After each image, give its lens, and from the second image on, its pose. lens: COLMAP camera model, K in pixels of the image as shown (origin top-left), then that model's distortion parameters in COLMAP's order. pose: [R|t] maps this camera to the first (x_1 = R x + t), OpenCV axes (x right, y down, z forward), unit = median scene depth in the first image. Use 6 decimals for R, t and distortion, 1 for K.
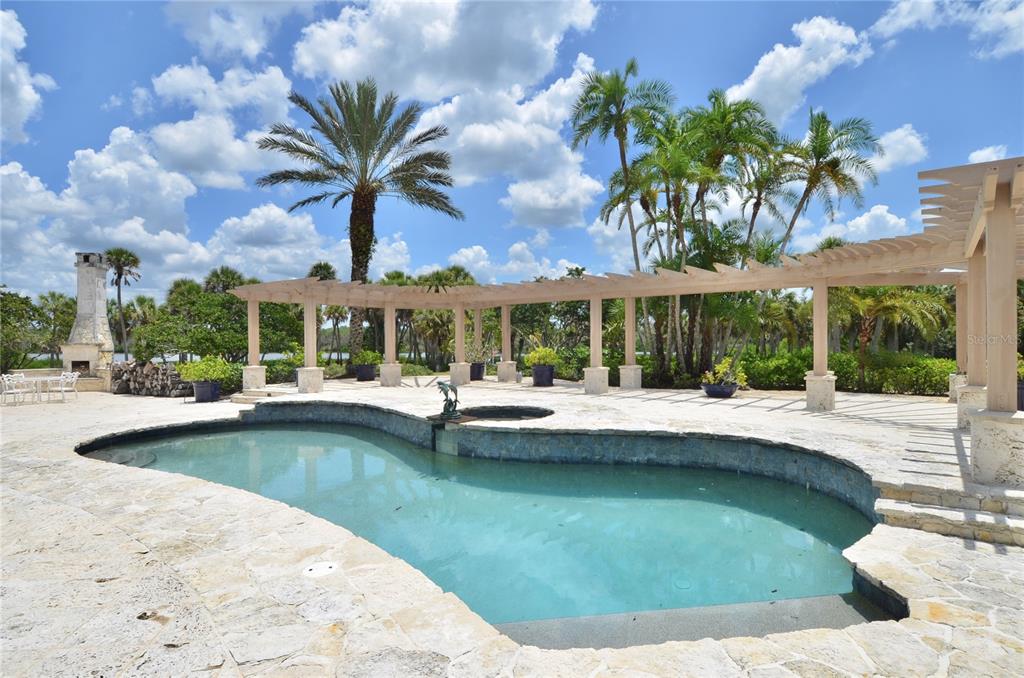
lens RADIAL K [[543.2, 0, 506.5], [0, 543.2, 339.6], [0, 0, 1]] dist [0.045970, -0.038408]
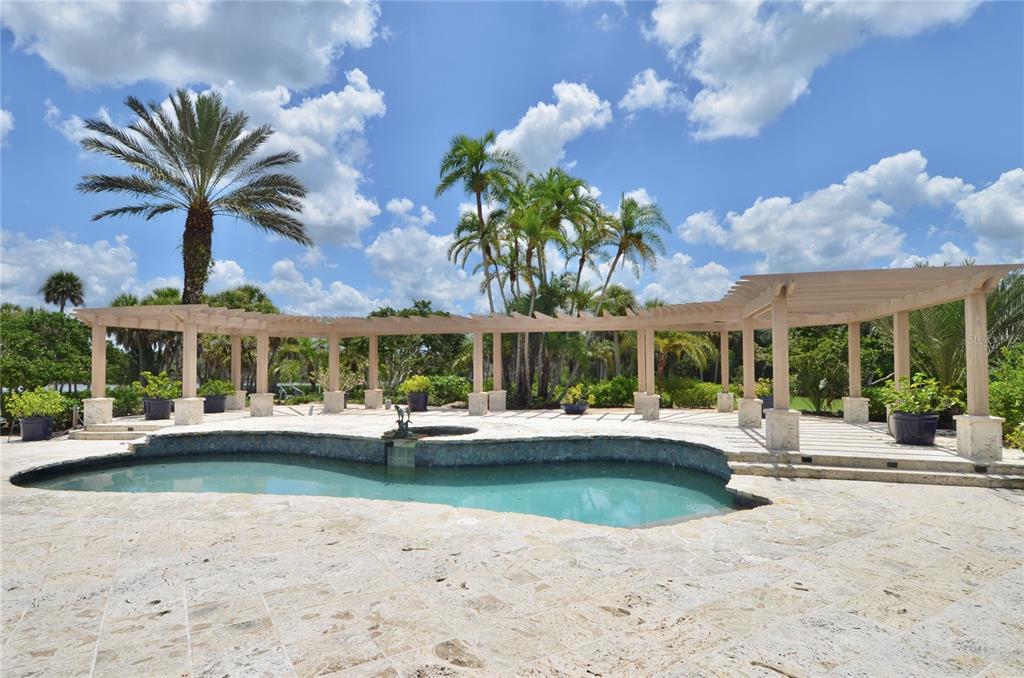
lens RADIAL K [[563.5, 0, 513.3], [0, 563.5, 349.4], [0, 0, 1]] dist [0.058359, -0.064101]
pose [[0.918007, 0.014333, 0.396306, -0.223286], [-0.001418, 0.999459, -0.032861, -0.001620], [-0.396563, 0.029605, 0.917530, -0.129742]]
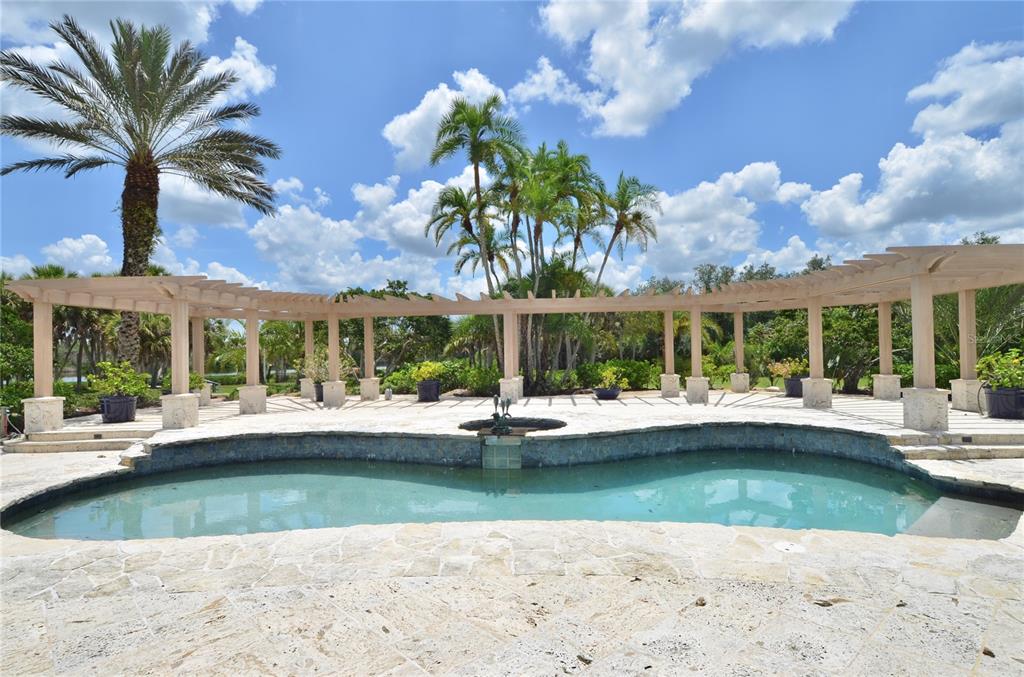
lens RADIAL K [[553.3, 0, 522.9], [0, 553.3, 336.1], [0, 0, 1]] dist [0.052897, -0.060864]
pose [[0.819050, 0.005695, 0.573693, -0.393026], [0.013135, 0.999503, -0.028674, -0.000983], [-0.573571, 0.031021, 0.818568, 0.087384]]
